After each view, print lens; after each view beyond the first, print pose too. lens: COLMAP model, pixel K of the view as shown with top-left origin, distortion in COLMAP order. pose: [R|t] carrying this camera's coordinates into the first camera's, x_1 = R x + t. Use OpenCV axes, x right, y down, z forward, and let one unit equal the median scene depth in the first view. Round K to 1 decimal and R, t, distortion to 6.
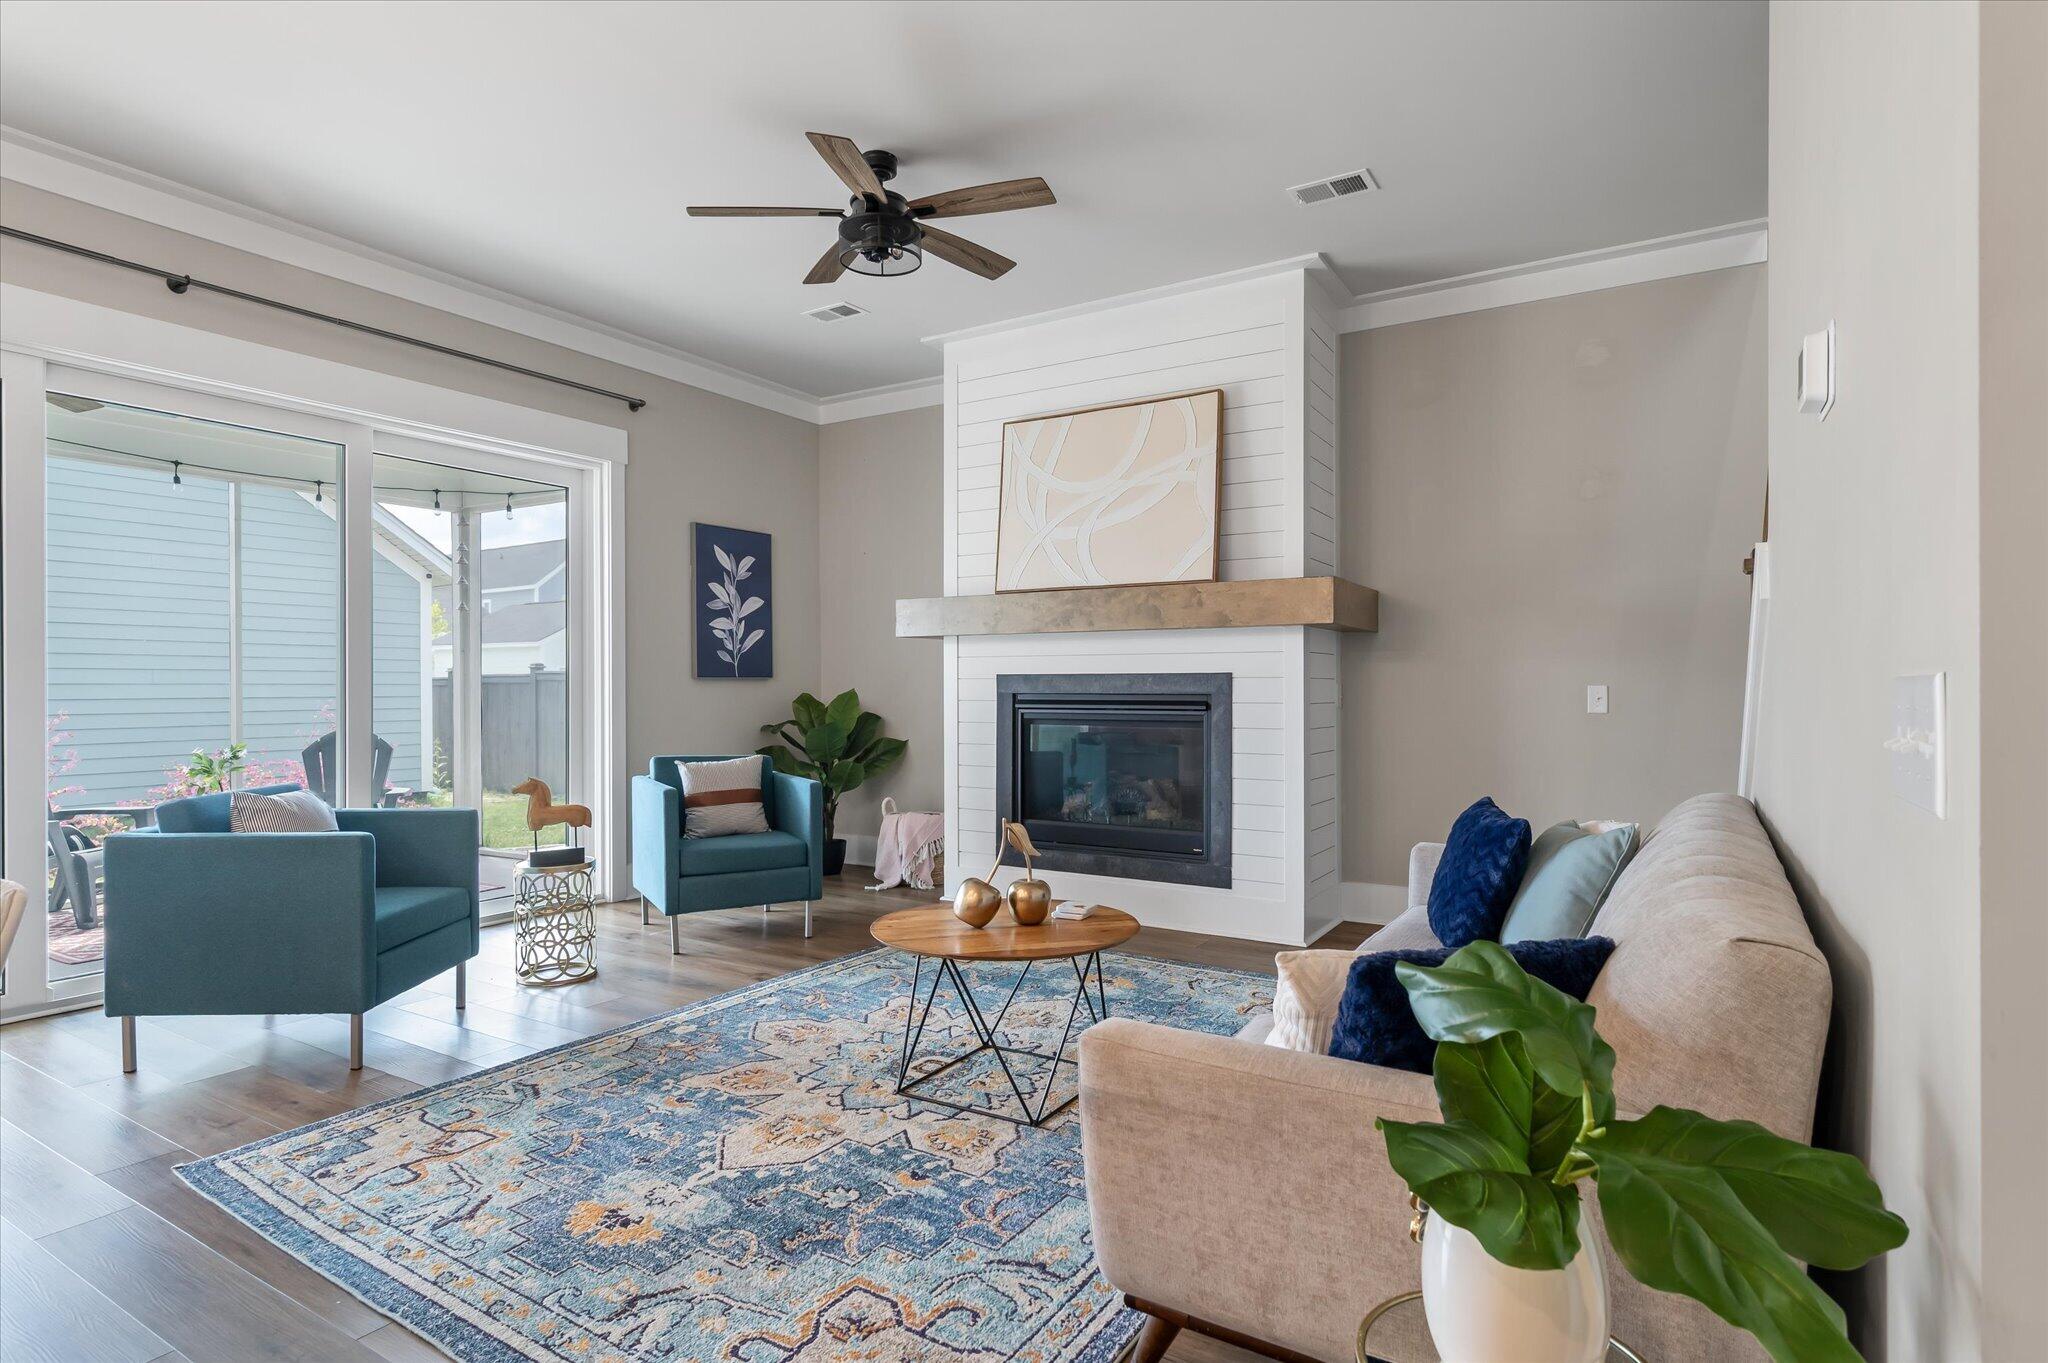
lens RADIAL K [[1030.5, 0, 1019.5], [0, 1030.5, 687.4], [0, 0, 1]] dist [-0.000016, 0.000693]
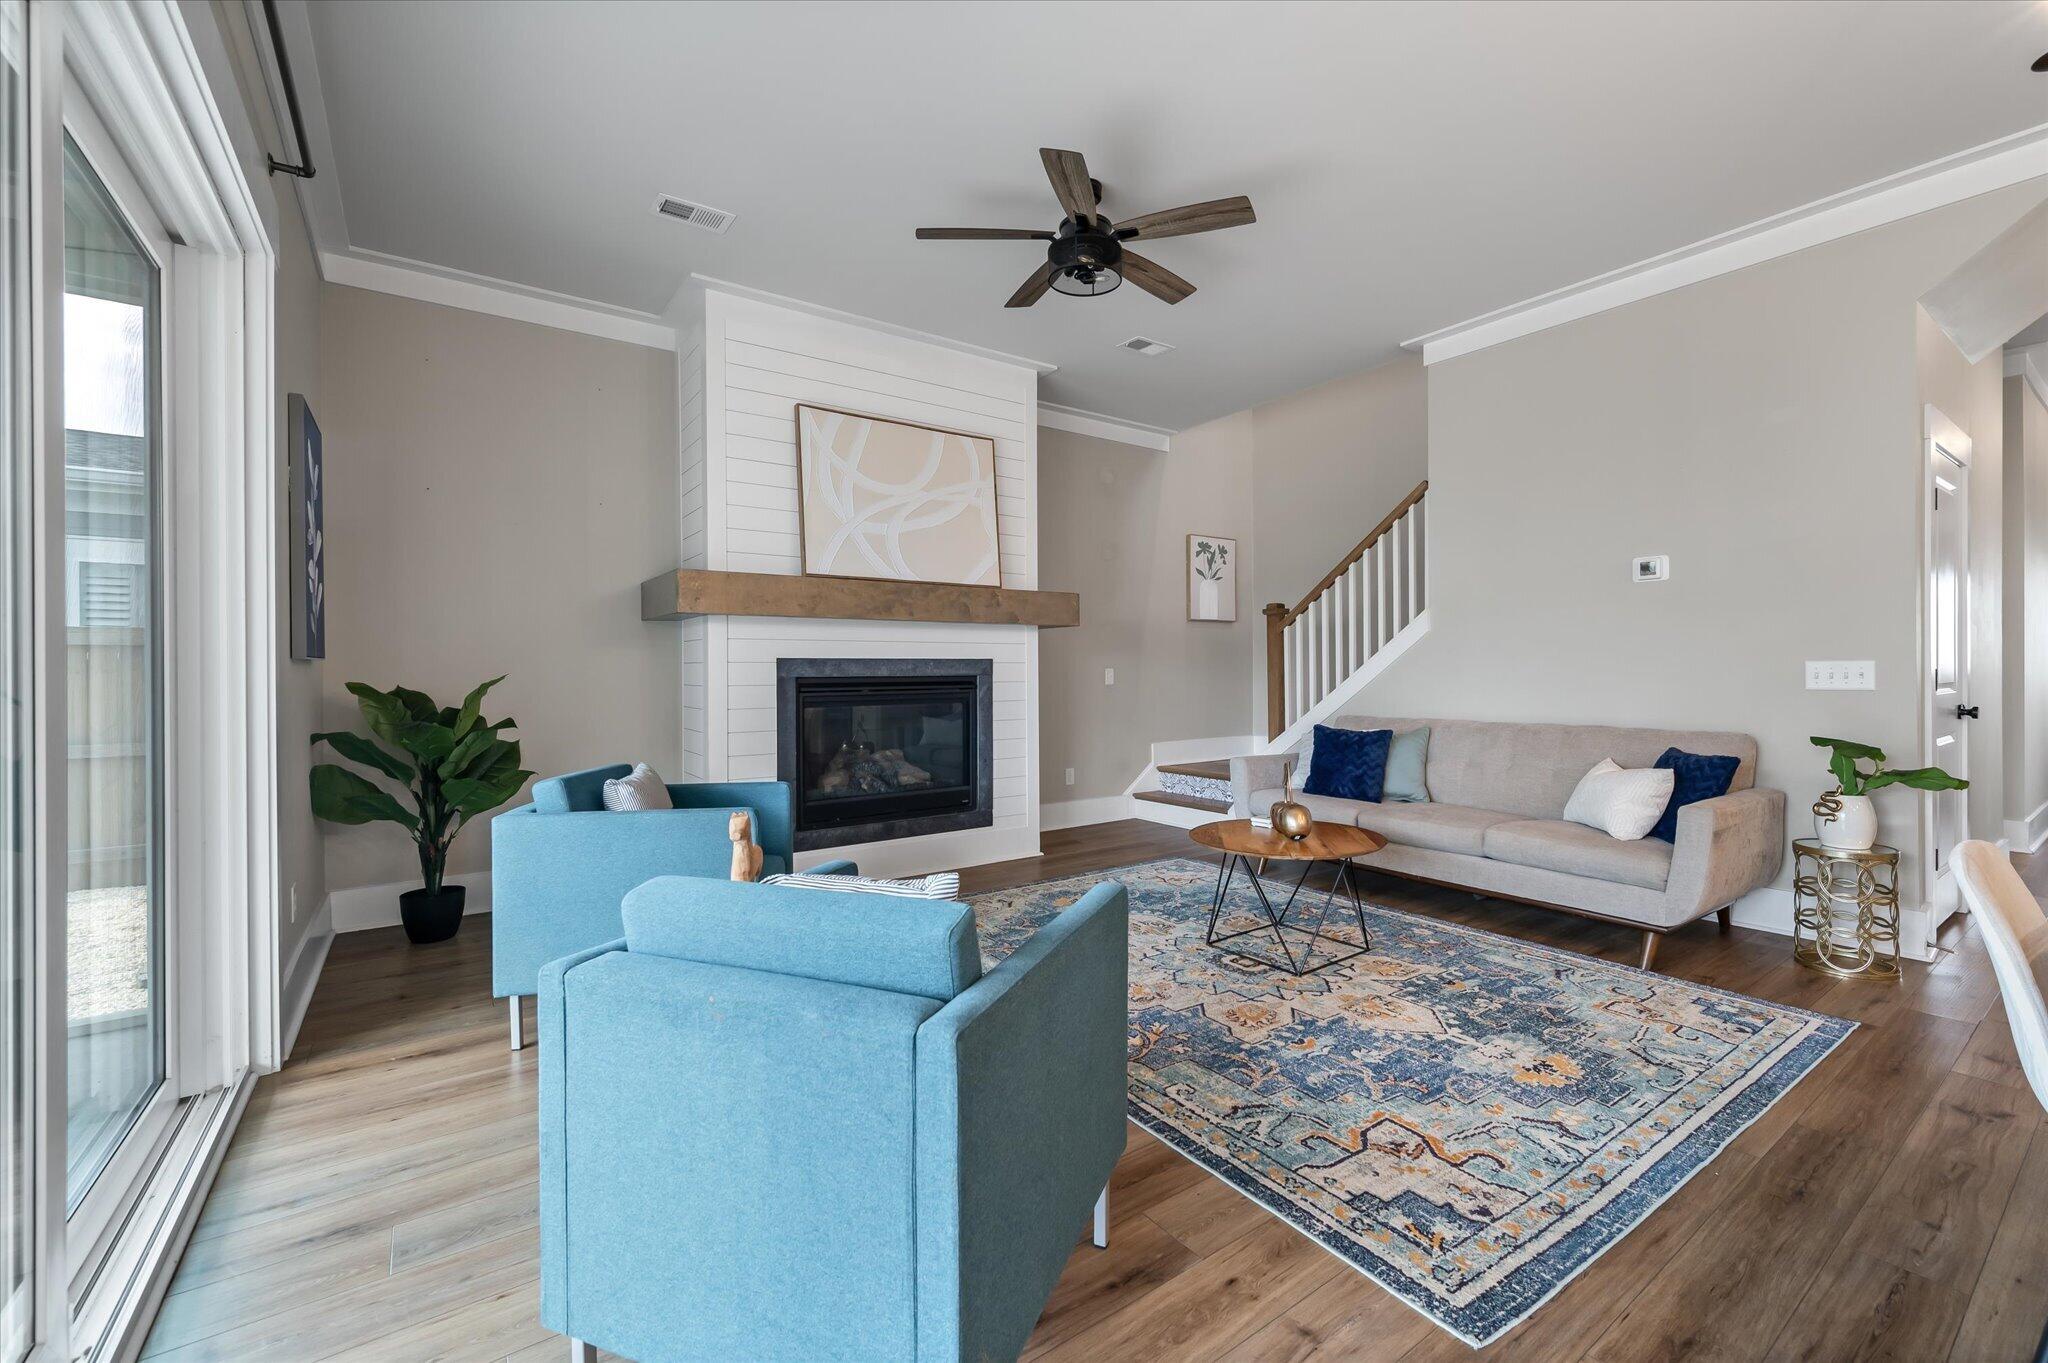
lens RADIAL K [[842.9, 0, 1025.9], [0, 842.9, 666.1], [0, 0, 1]] dist [-0.006354, -0.000219]
pose [[0.399314, 0.004510, 0.916803, -0.773204], [0.007625, 0.999937, -0.008240, 0.004004], [-0.916783, 0.010281, 0.399254, 0.553456]]
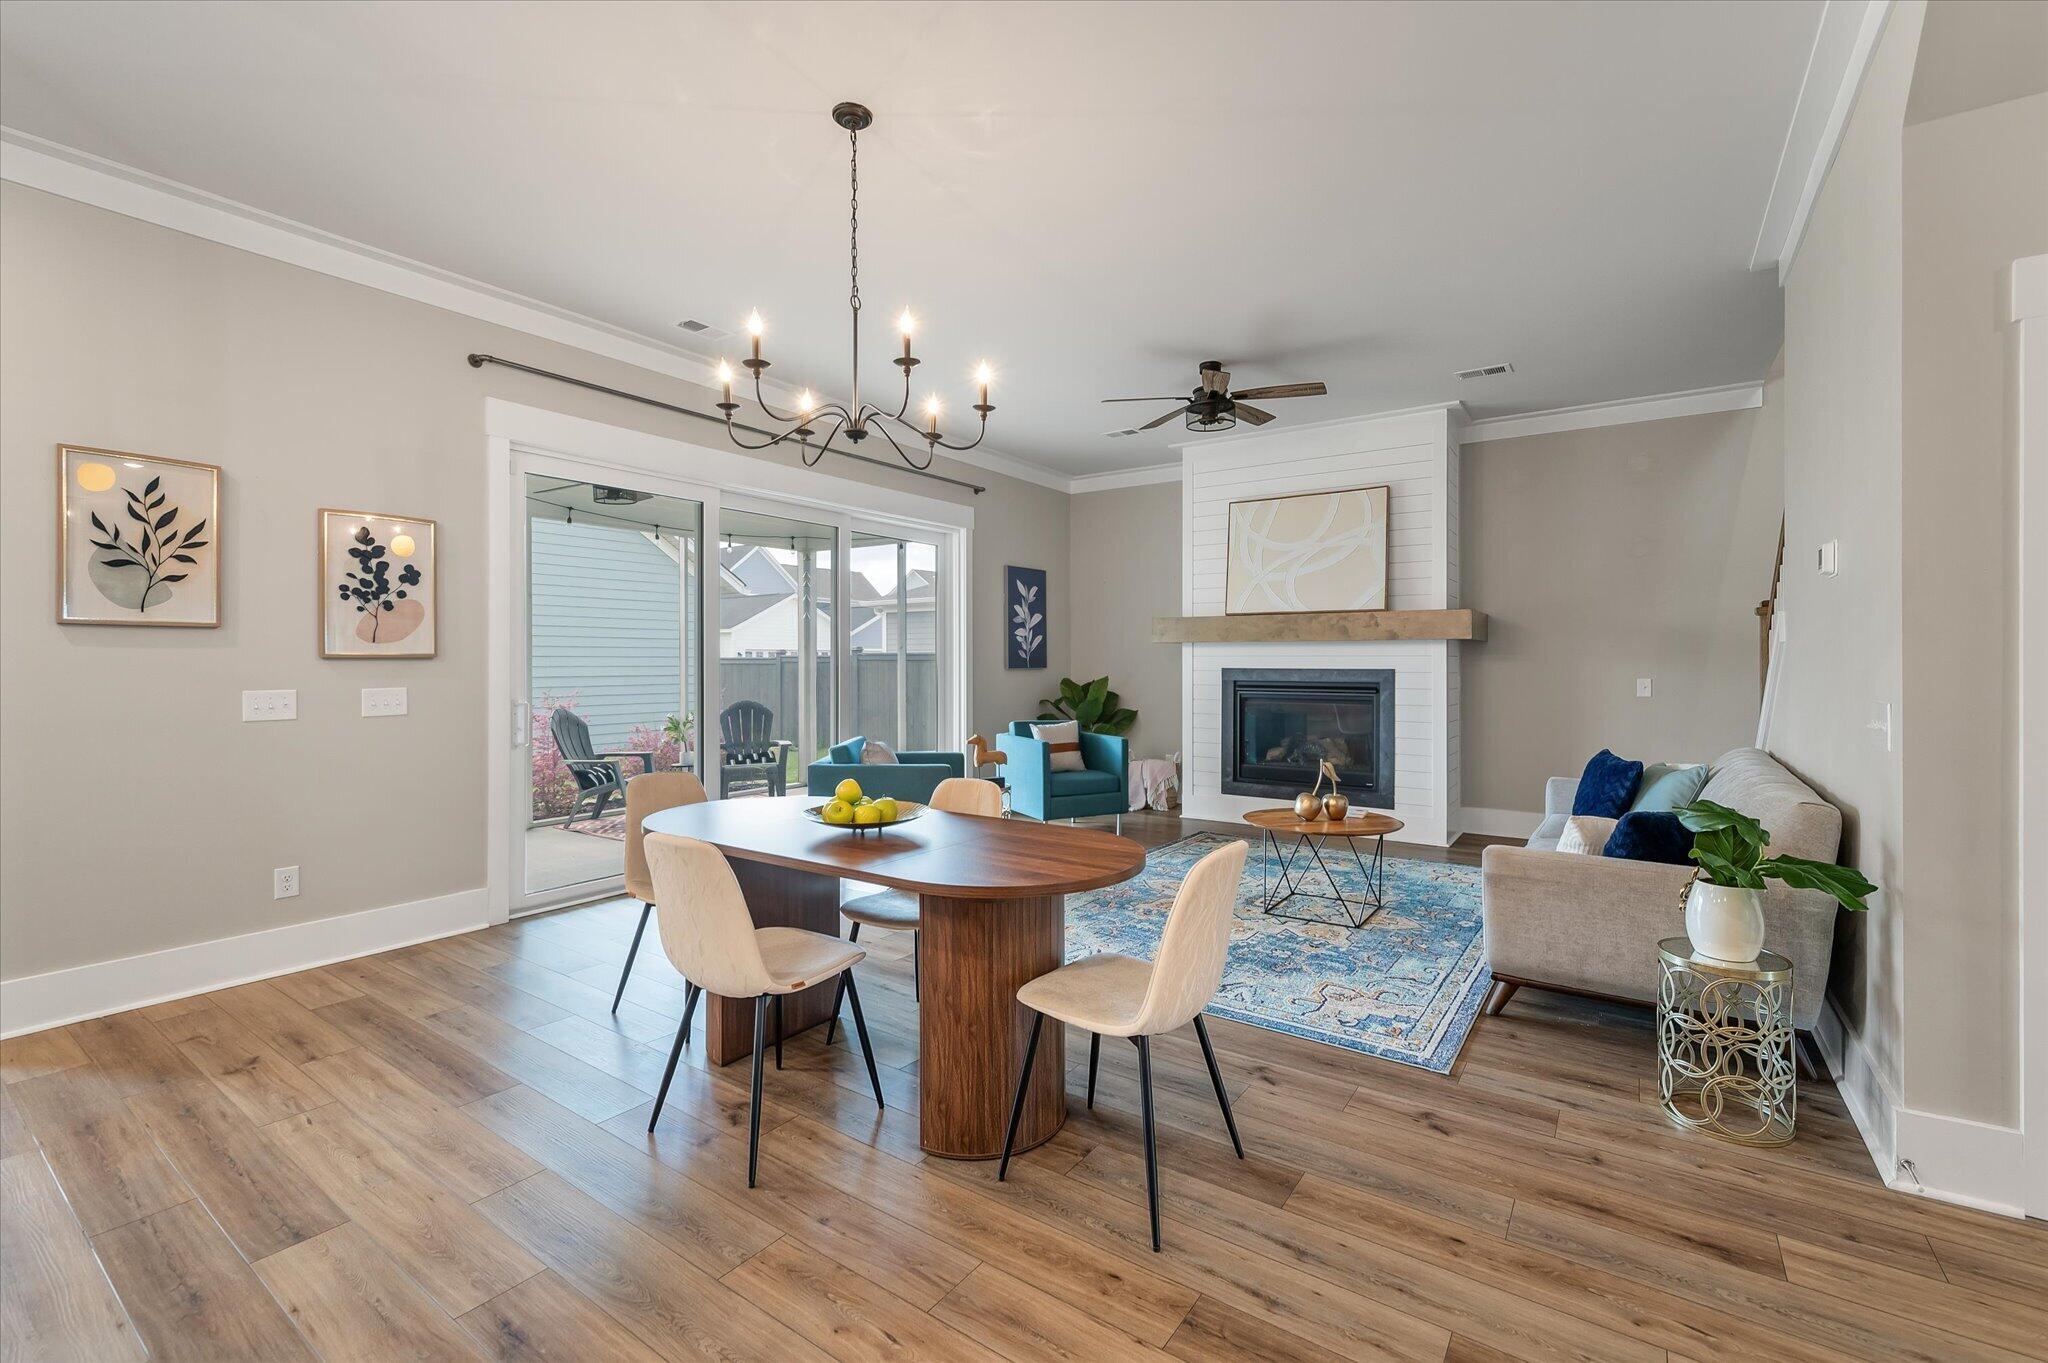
lens RADIAL K [[842.9, 0, 1030.3], [0, 842.9, 661.9], [0, 0, 1]] dist [-0.006354, -0.000219]
pose [[0.998414, 0.002474, -0.056240, -0.274927], [-0.002530, 0.999996, -0.000929, -0.023343], [0.056237, 0.001070, 0.998417, -0.295069]]
